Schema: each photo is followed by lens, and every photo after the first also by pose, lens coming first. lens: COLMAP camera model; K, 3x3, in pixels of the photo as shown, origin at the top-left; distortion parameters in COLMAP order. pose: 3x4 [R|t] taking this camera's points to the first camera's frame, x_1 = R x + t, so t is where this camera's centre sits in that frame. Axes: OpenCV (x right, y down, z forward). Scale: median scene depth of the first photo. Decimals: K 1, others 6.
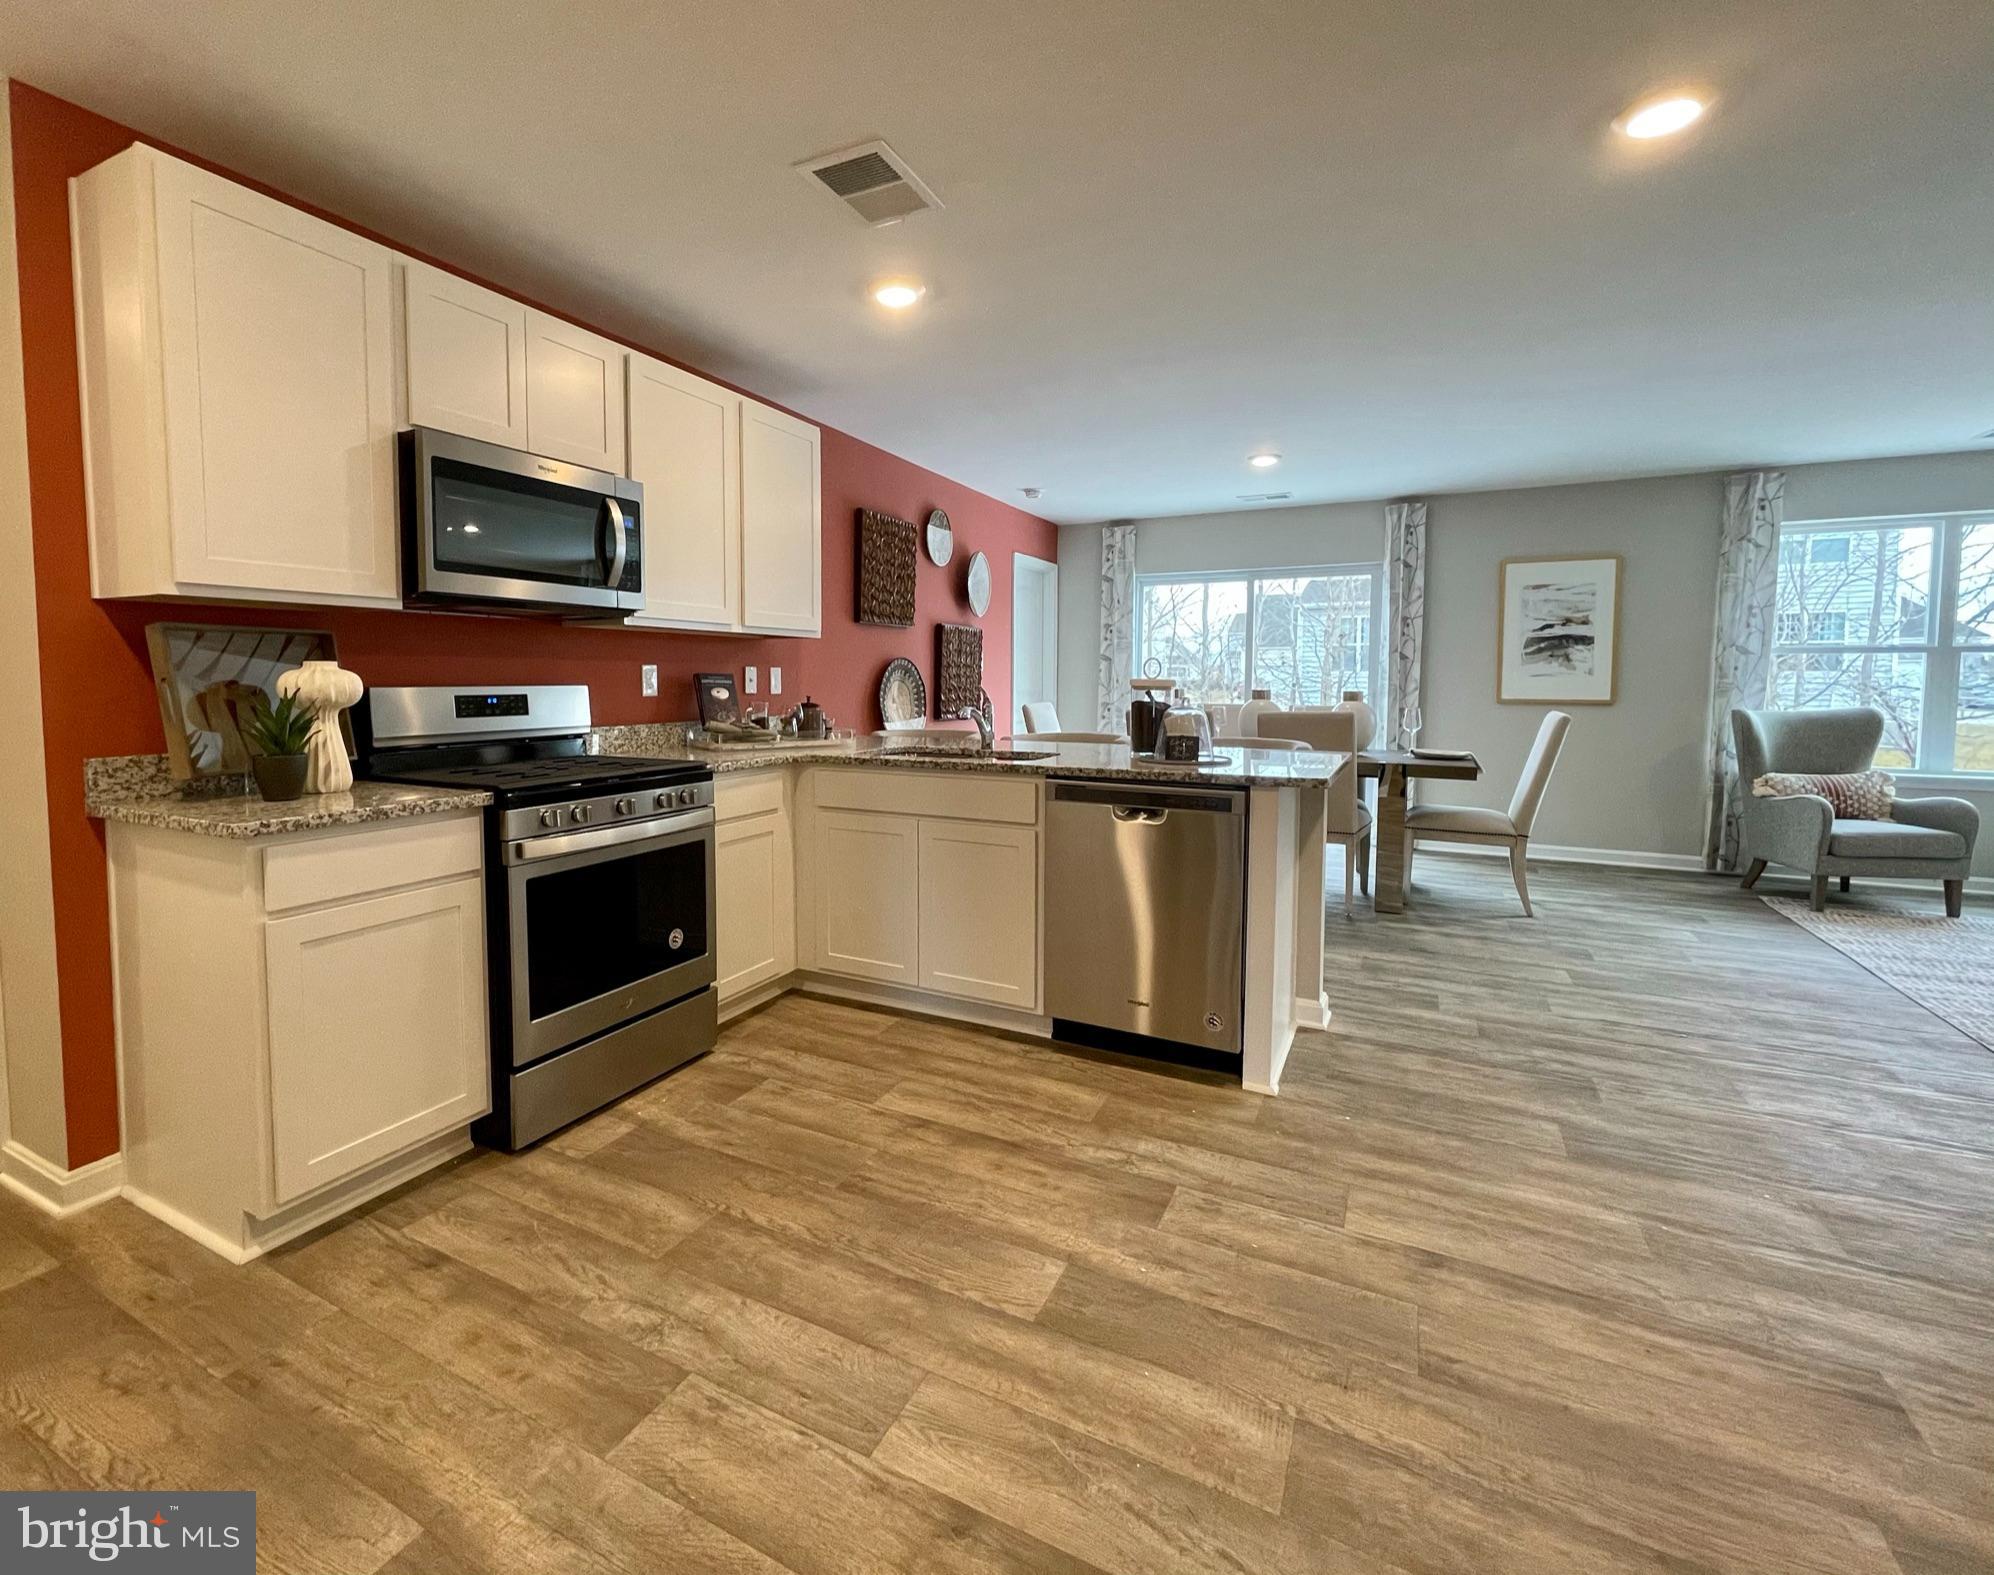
lens RADIAL K [[914.2, 0, 909.5], [0, 914.2, 728.6], [0, 0, 1]] dist [-0.008120, 0.003128]
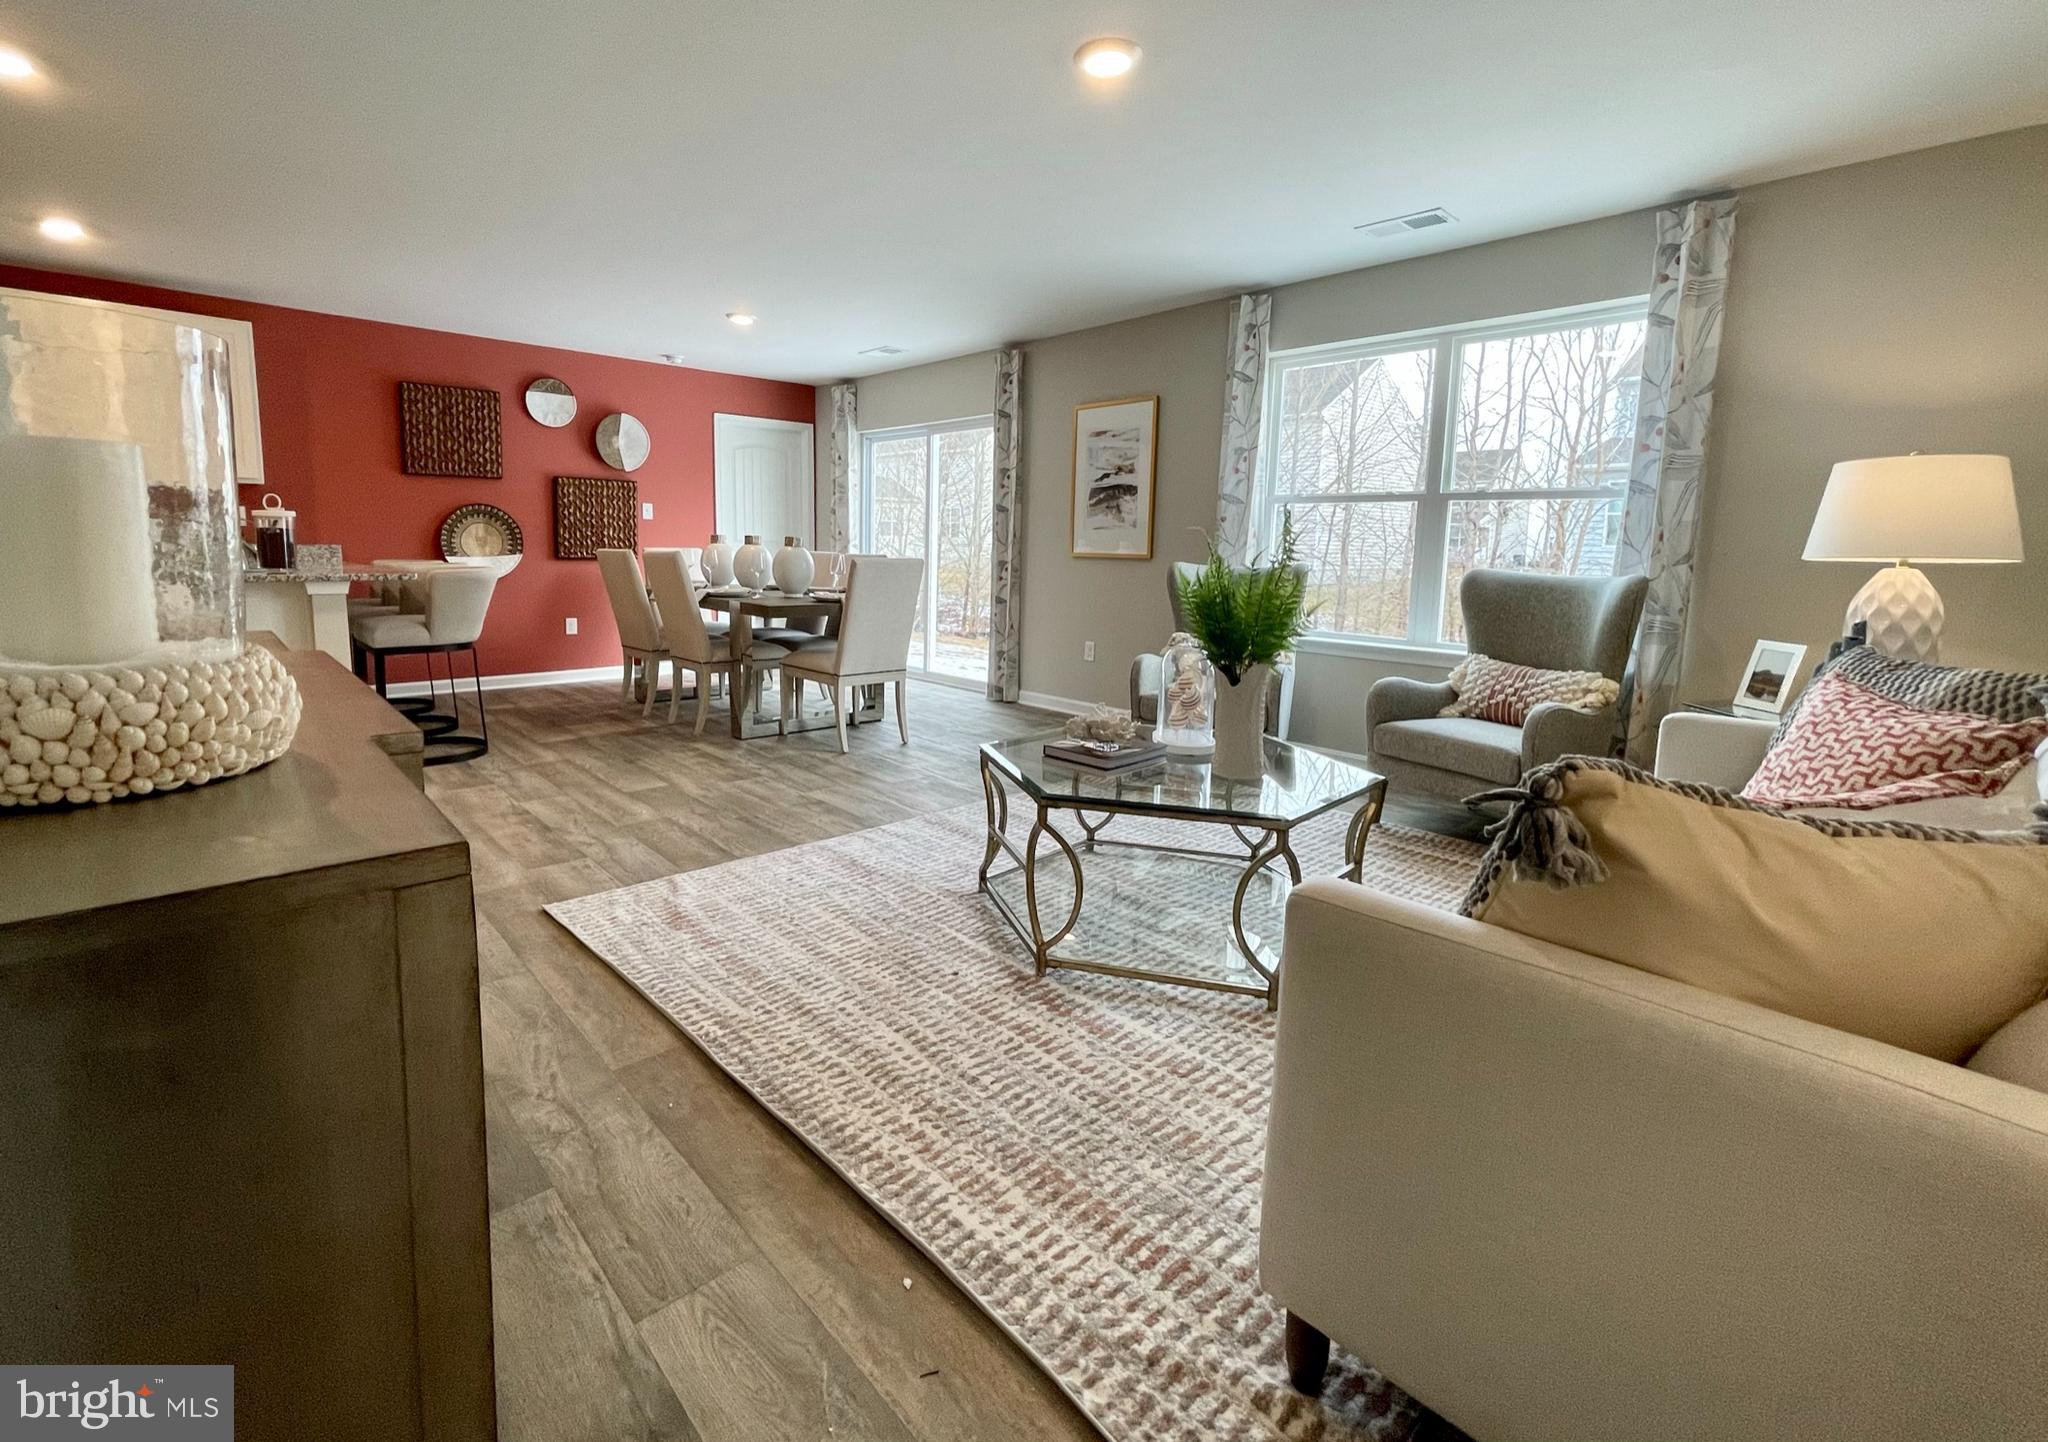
lens RADIAL K [[892.3, 0, 975.1], [0, 892.3, 646.8], [0, 0, 1]] dist [-0.003123, -0.000708]
pose [[0.945670, 0.055066, -0.320431, 1.852425], [-0.036608, 0.997320, 0.063351, 0.023635], [0.323061, -0.048179, 0.945151, 0.150679]]
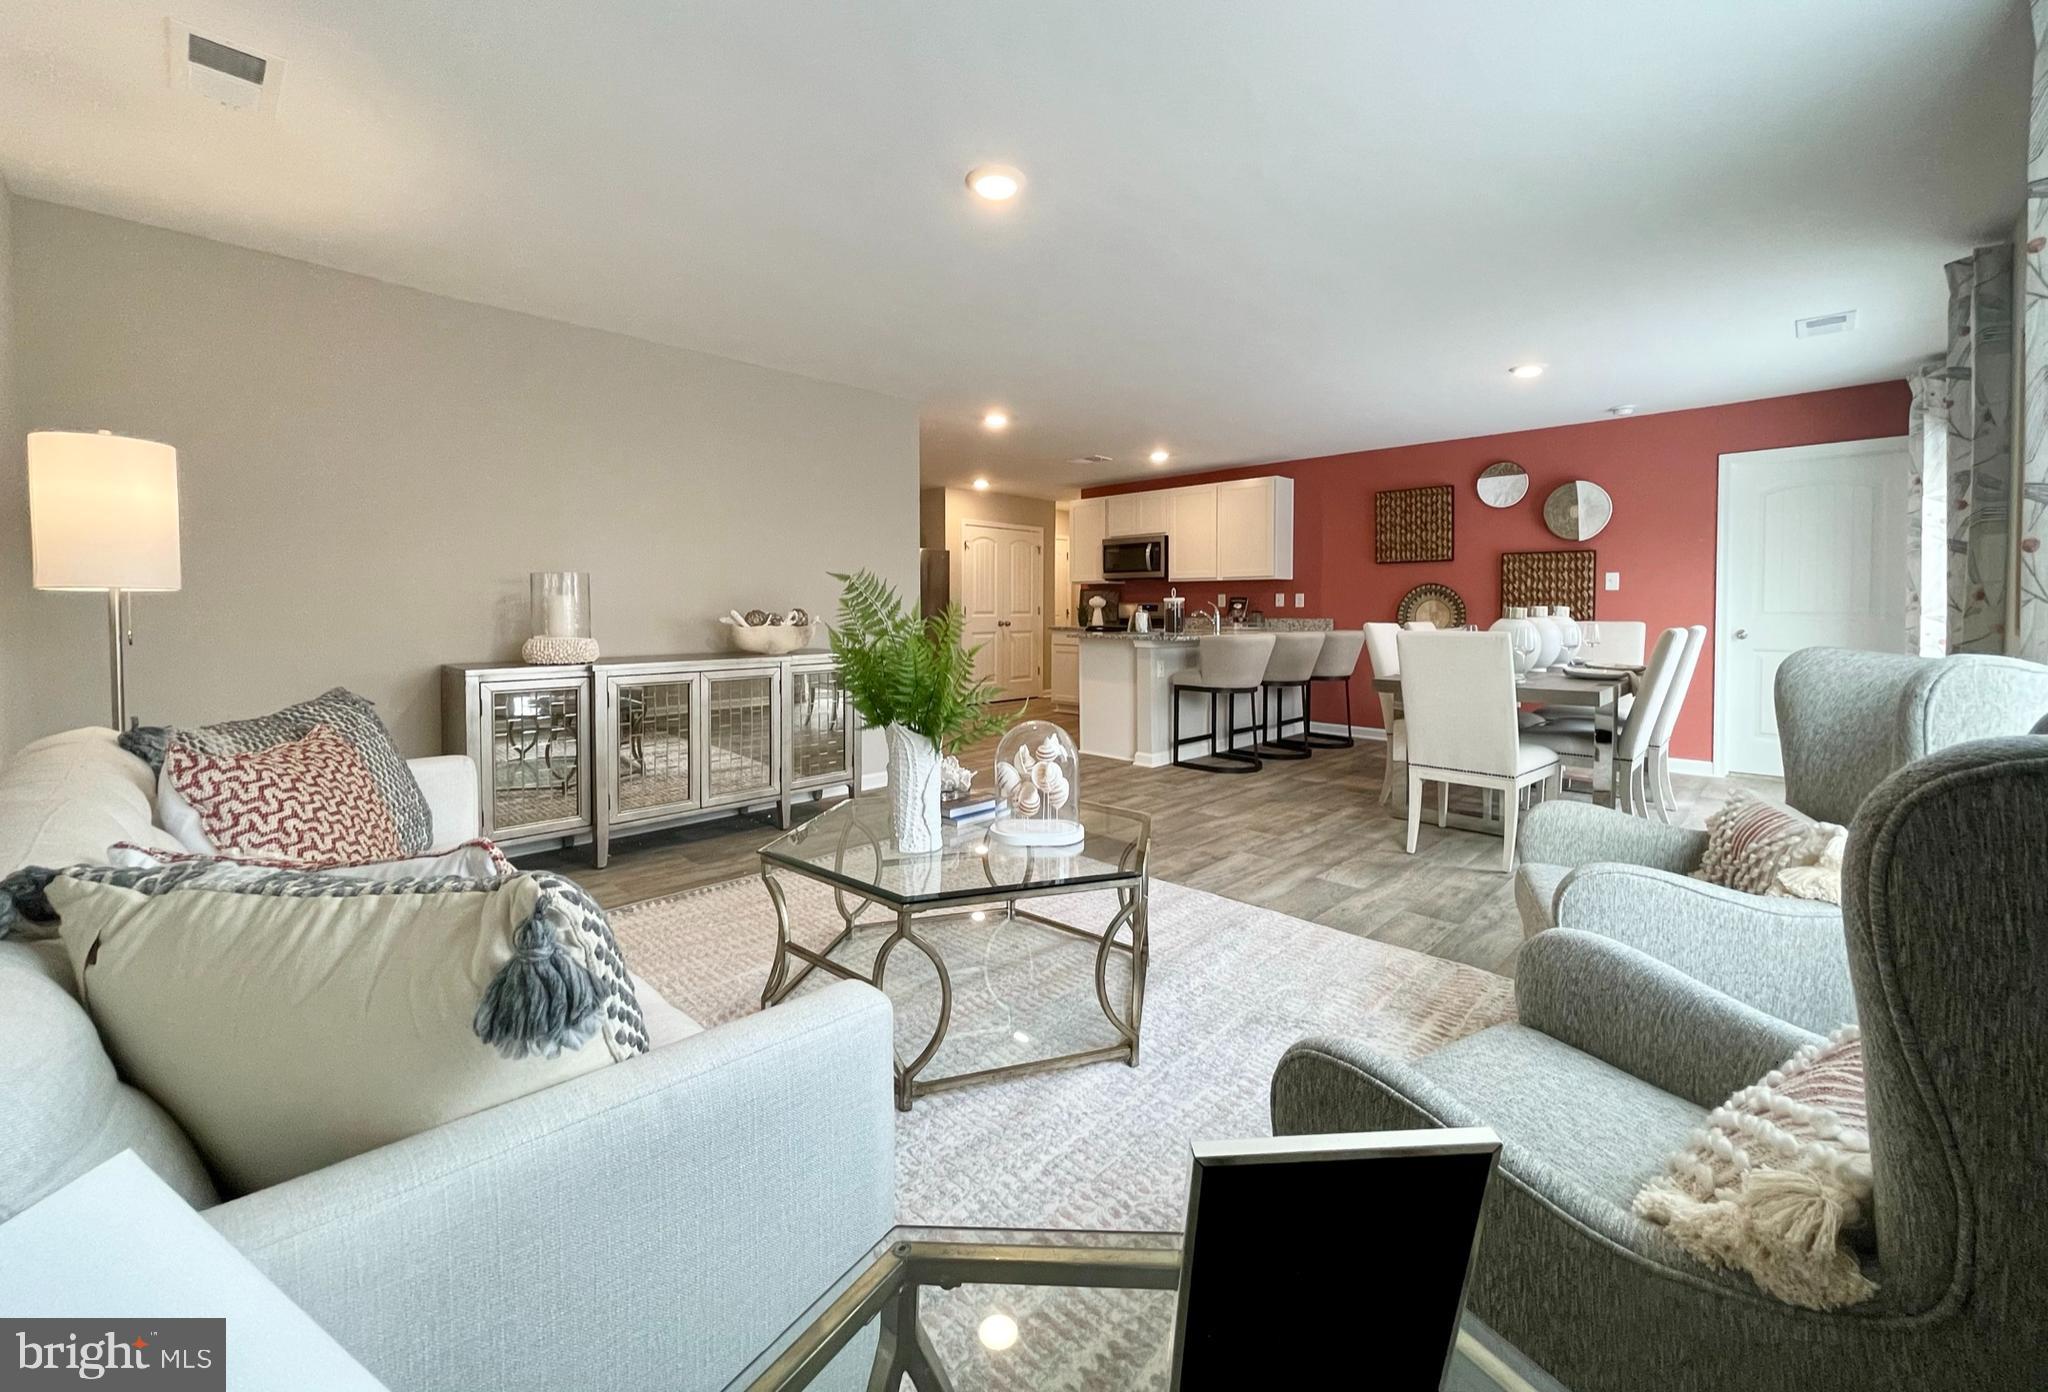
lens RADIAL K [[824.6, 0, 1011.2], [0, 824.6, 611.8], [0, 0, 1]] dist [0.003318, -0.001555]
pose [[-0.279935, 0.005374, -0.960004, 2.571855], [-0.053967, 0.998315, 0.021325, -0.048978], [0.958501, 0.057778, -0.279174, 1.356862]]
